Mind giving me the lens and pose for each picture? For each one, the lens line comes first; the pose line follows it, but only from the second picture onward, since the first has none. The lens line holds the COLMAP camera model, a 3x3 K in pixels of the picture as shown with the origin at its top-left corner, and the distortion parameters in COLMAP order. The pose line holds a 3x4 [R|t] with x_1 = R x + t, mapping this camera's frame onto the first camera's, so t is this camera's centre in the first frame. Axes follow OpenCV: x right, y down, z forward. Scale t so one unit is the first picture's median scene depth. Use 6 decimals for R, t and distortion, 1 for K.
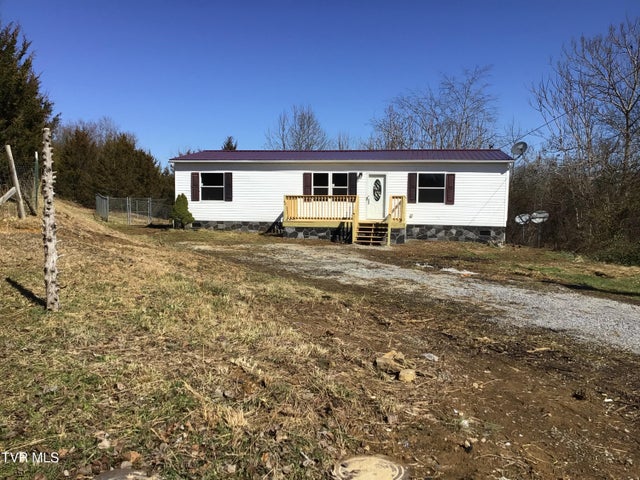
lens RADIAL K [[579.1, 0, 320.0], [0, 579.1, 240.0], [0, 0, 1]] dist [0.114682, -0.195267]
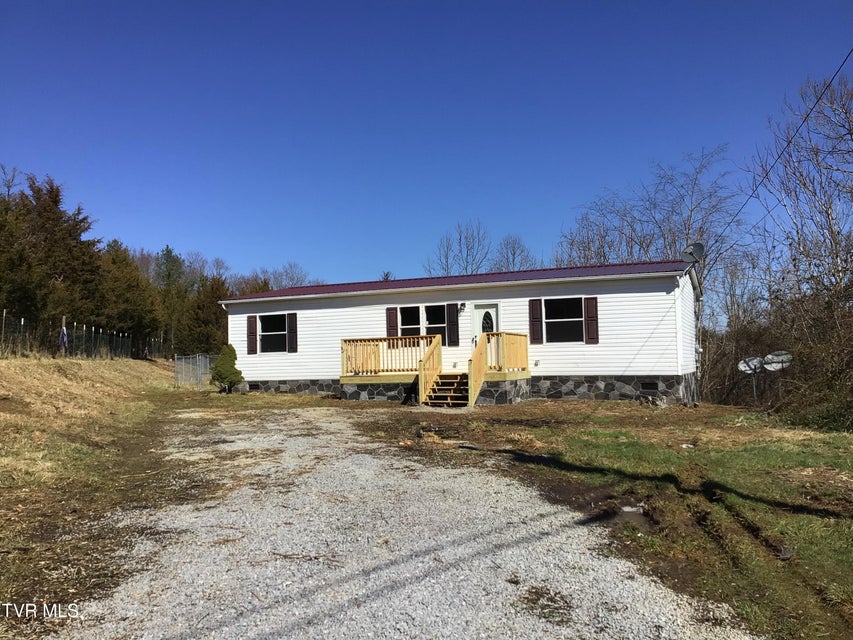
lens RADIAL K [[771.9, 0, 426.5], [0, 771.9, 320.0], [0, 0, 1]] dist [0.114682, -0.195267]
pose [[0.974304, -0.047214, -0.220234, 0.229351], [0.020051, 0.992082, -0.123979, 0.016813], [0.224344, 0.116377, 0.967536, 0.106594]]
